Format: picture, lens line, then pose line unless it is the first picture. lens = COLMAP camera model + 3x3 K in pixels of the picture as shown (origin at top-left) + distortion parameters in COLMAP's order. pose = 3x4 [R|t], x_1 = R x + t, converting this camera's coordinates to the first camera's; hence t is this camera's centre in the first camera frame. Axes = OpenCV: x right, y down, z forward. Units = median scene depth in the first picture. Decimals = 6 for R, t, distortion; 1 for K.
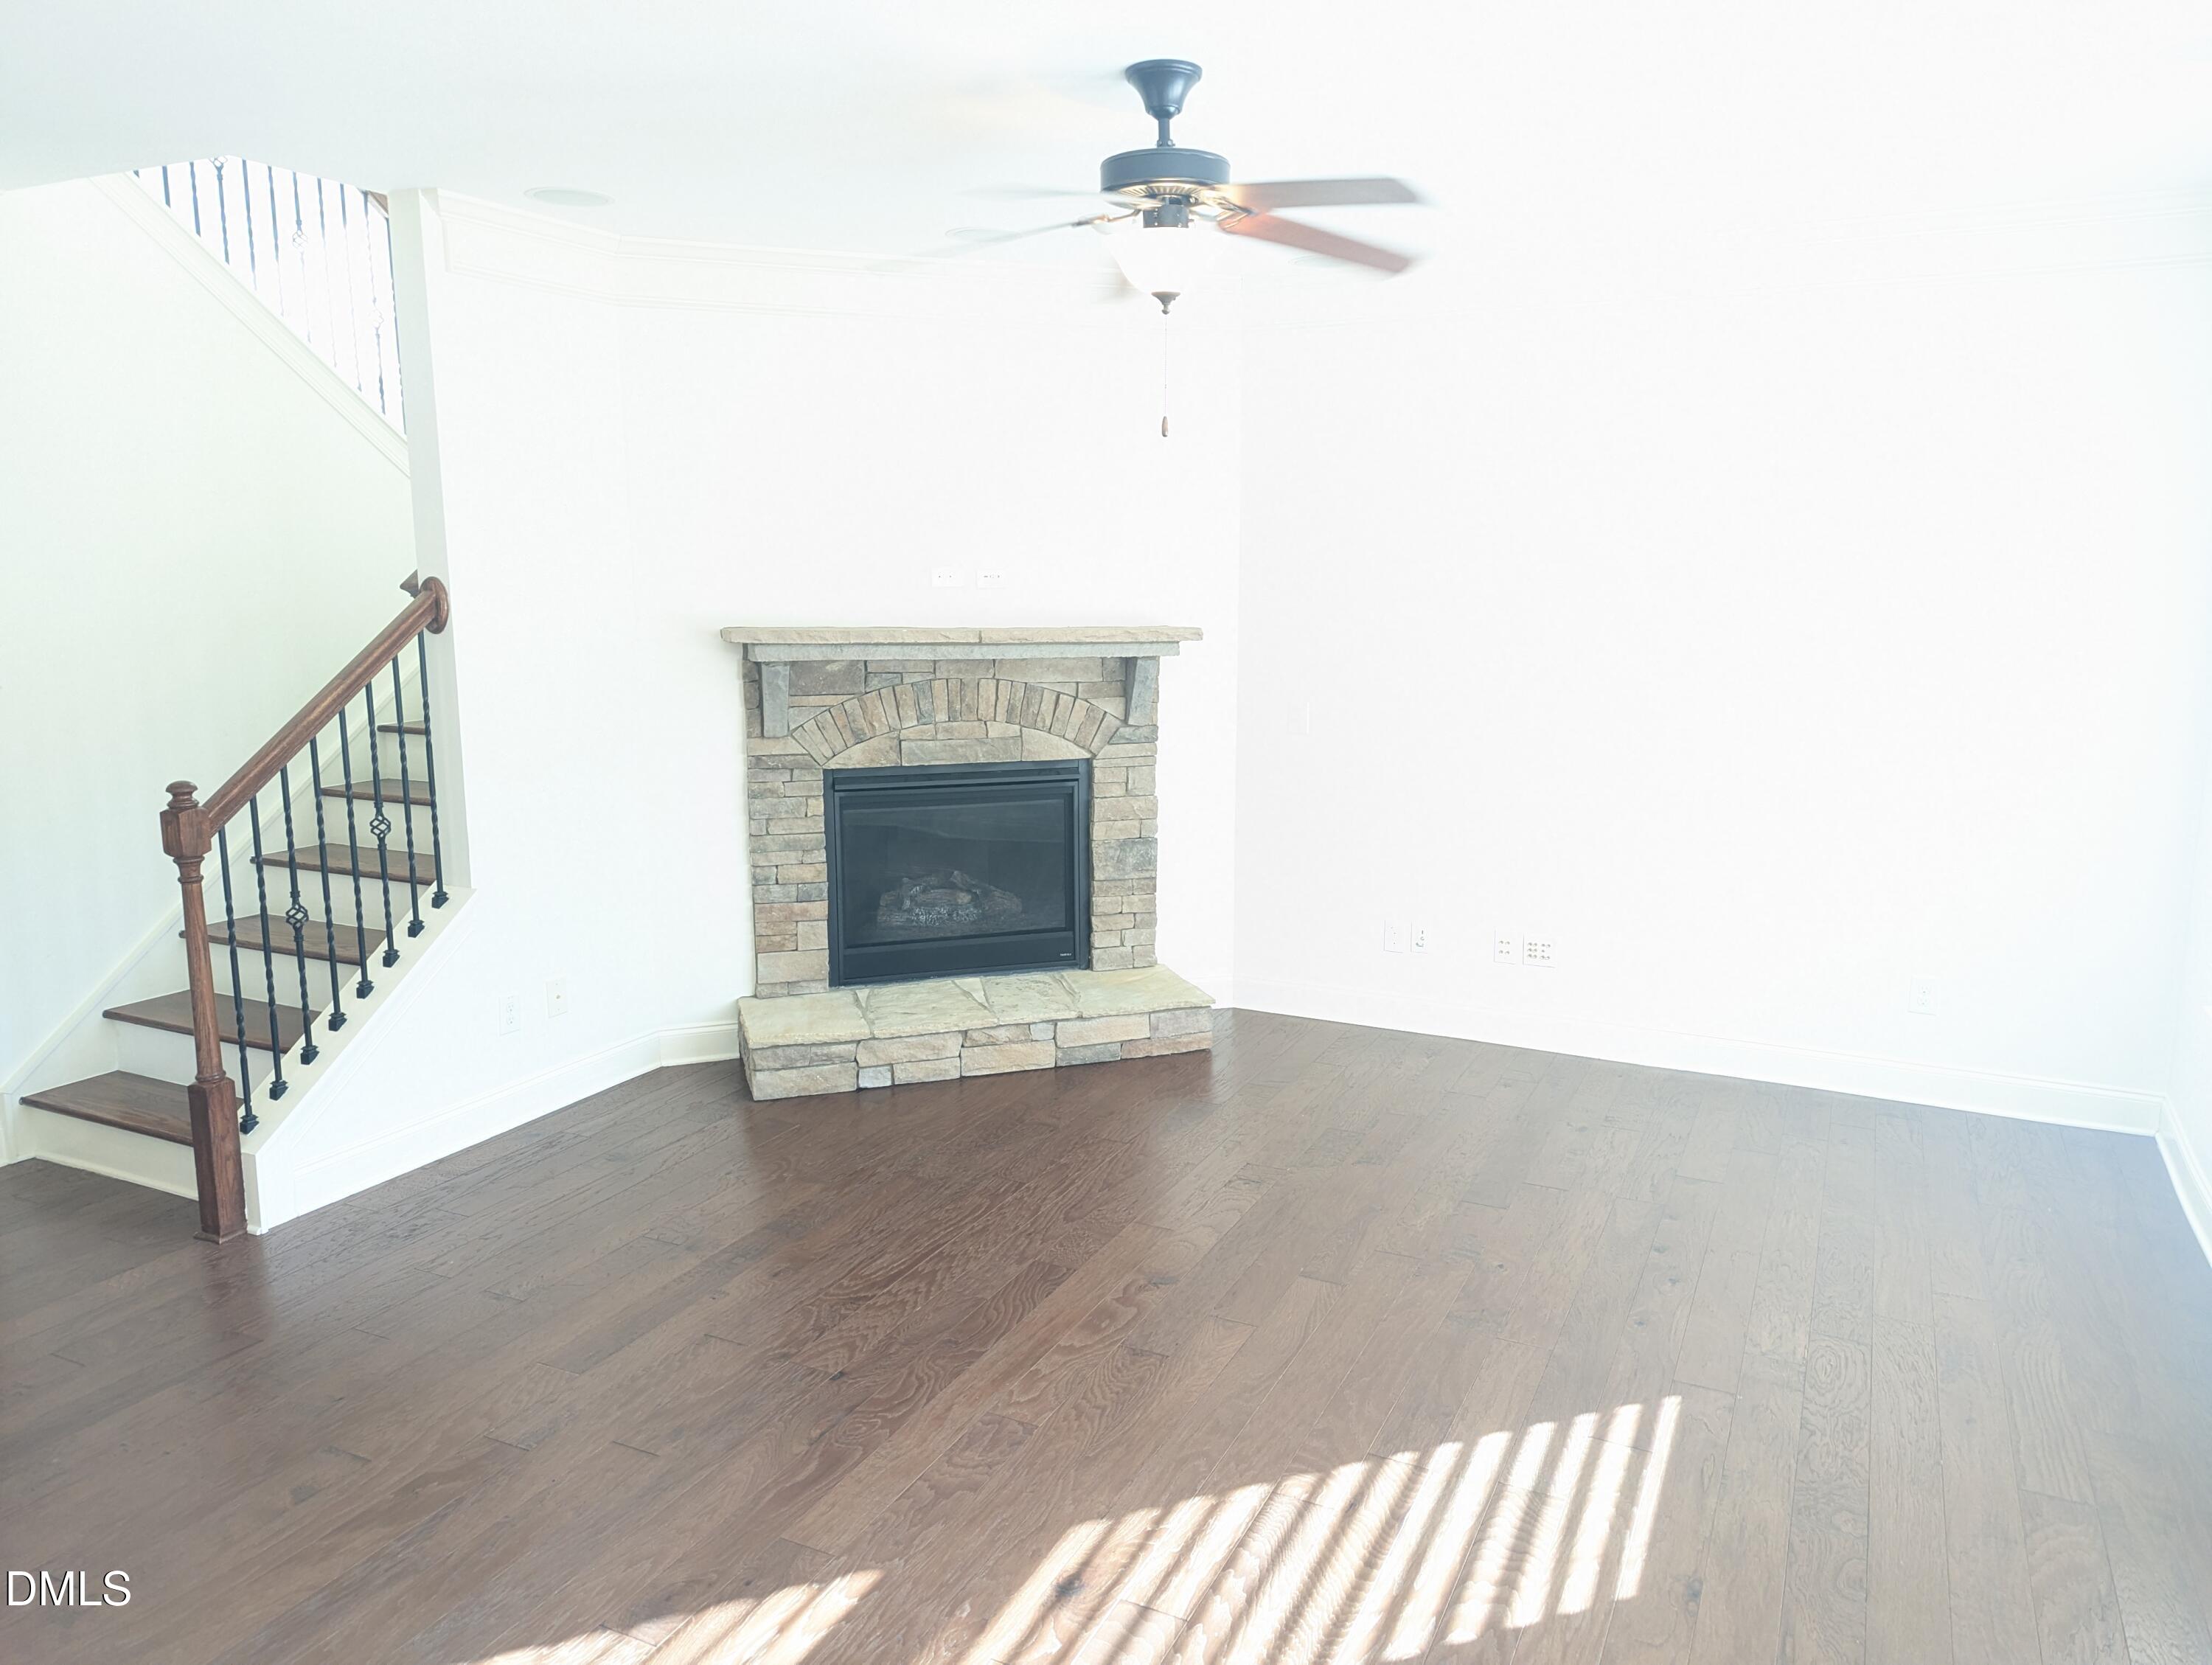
lens RADIAL K [[1568.4, 0, 1103.9], [0, 1568.4, 822.1], [0, 0, 1]] dist [0.078465, -0.070849]
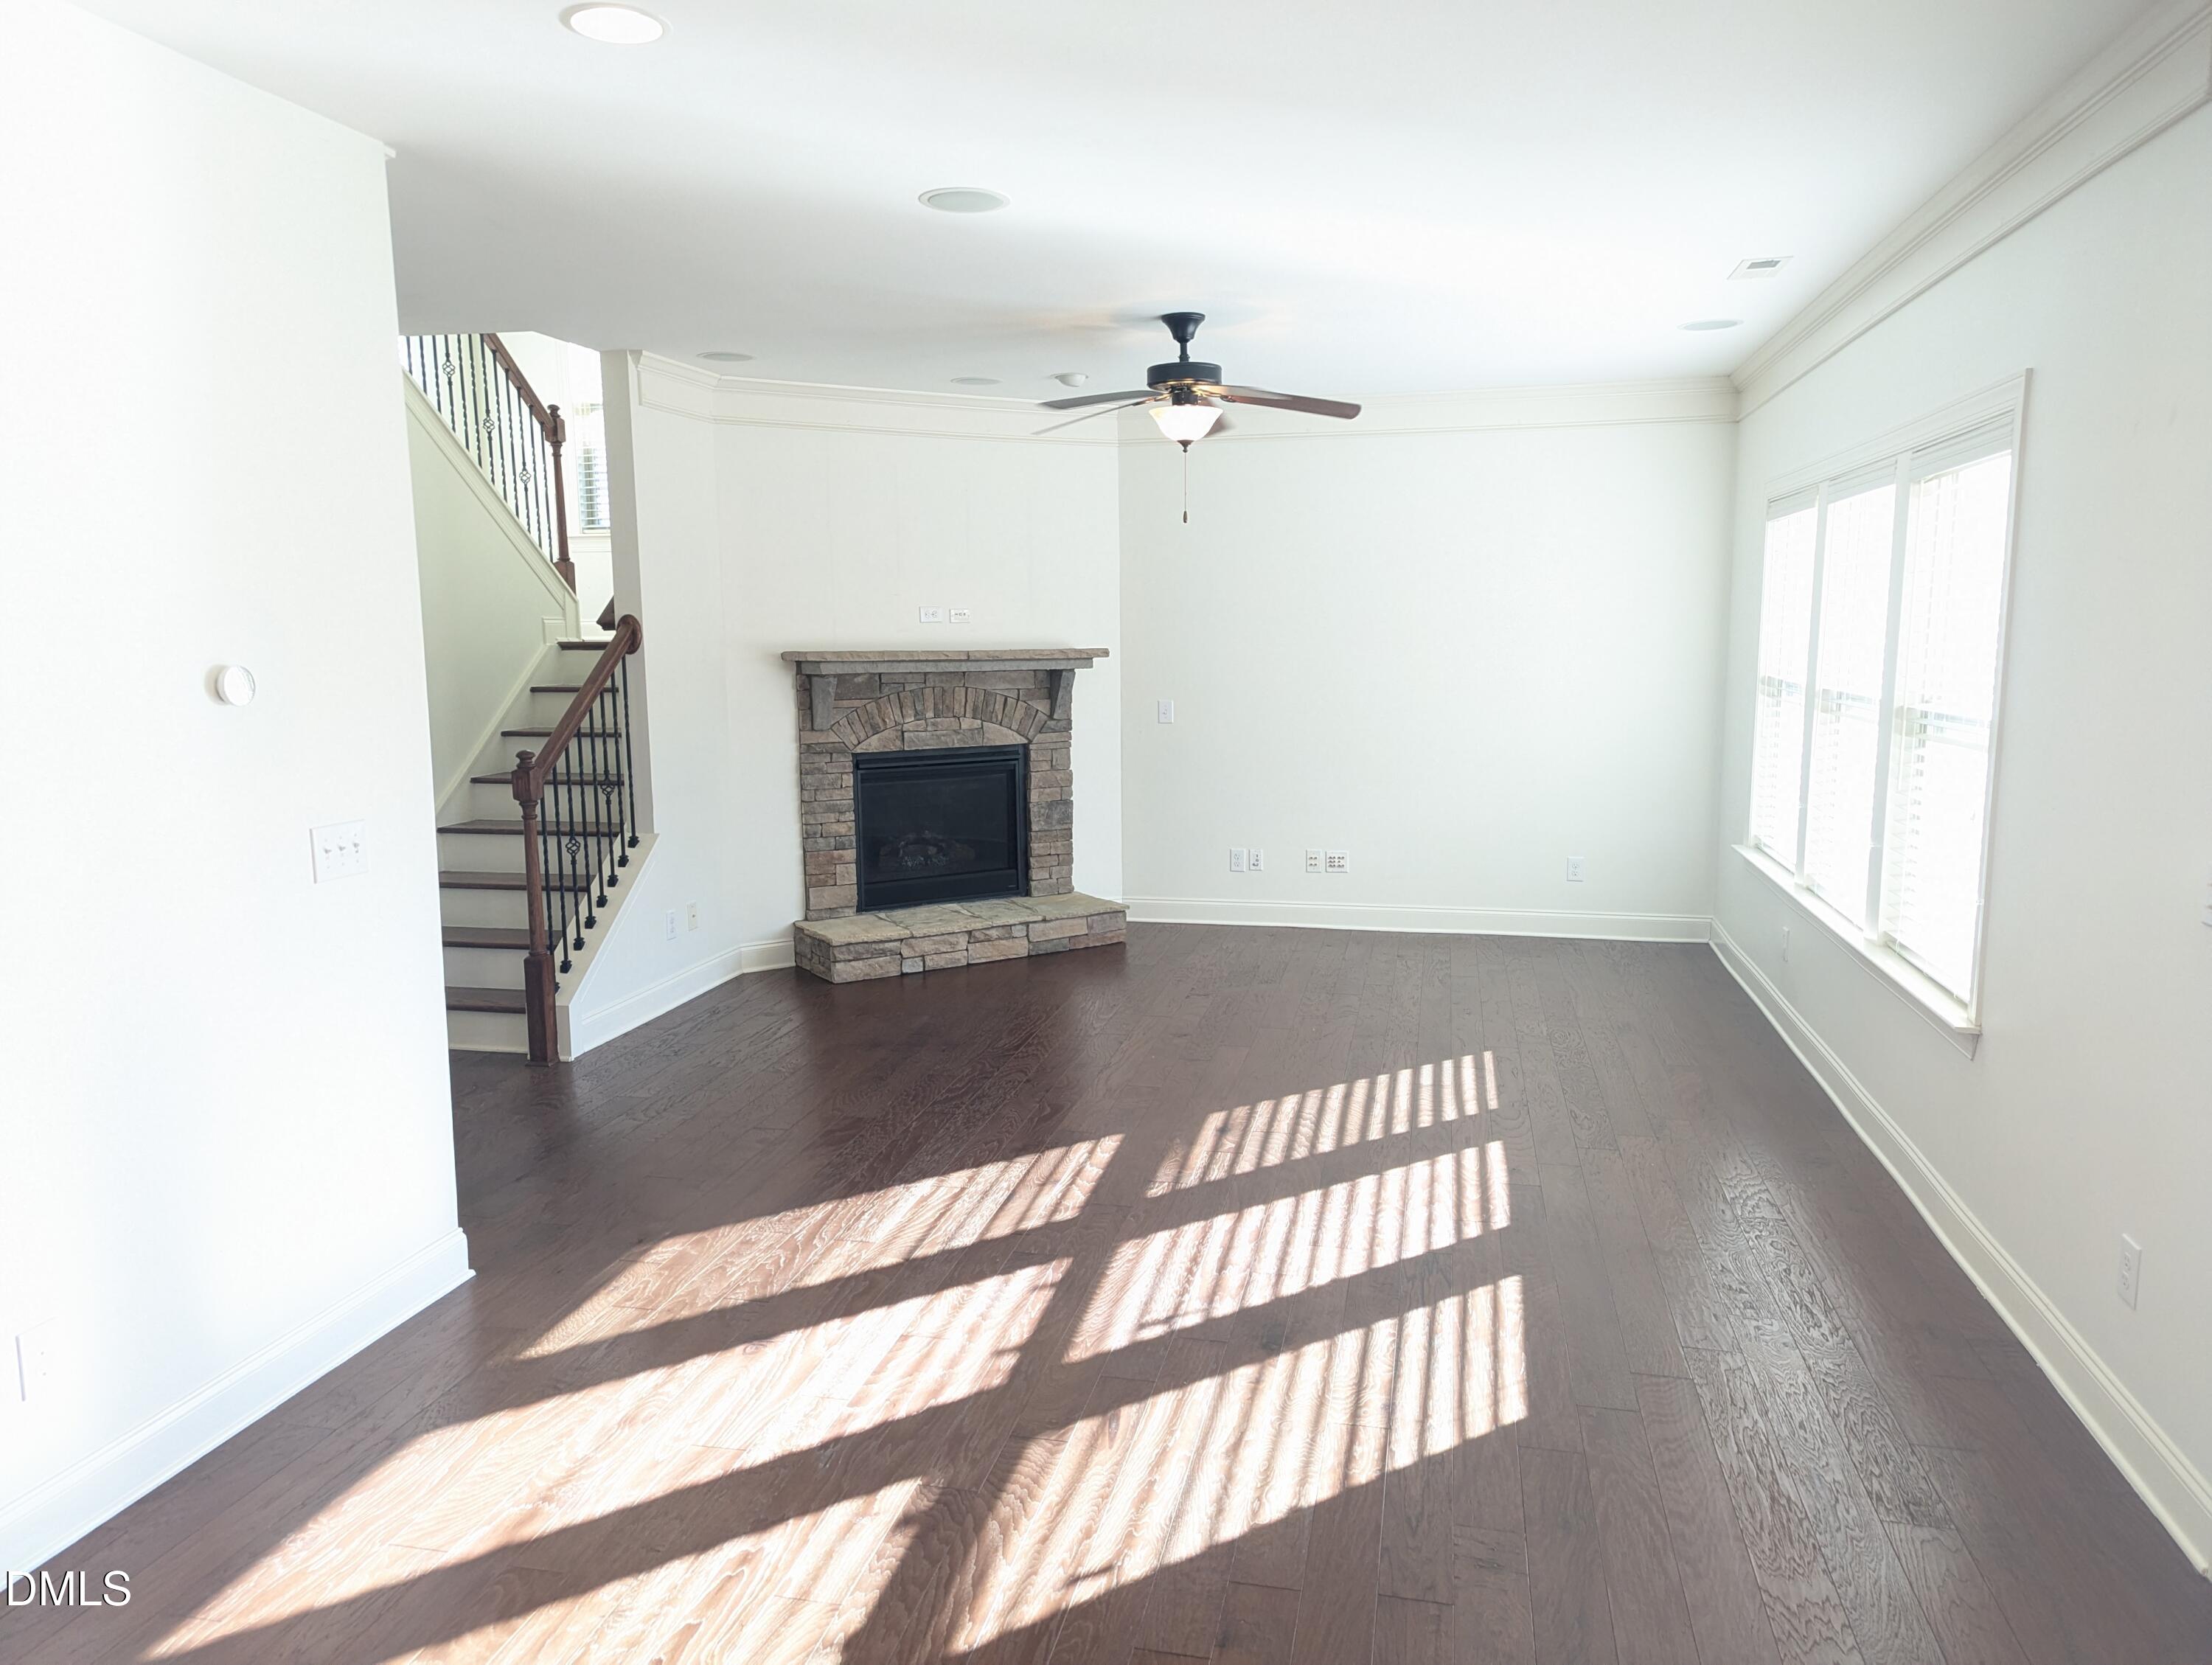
lens RADIAL K [[1515.7, 0, 1106.0], [0, 1515.7, 832.5], [0, 0, 1]] dist [0.053979, -0.000075]
pose [[0.973446, -0.041744, 0.225079, -0.265027], [0.047731, 0.998635, -0.021225, 0.075830], [-0.223886, 0.031405, 0.974109, -0.357562]]
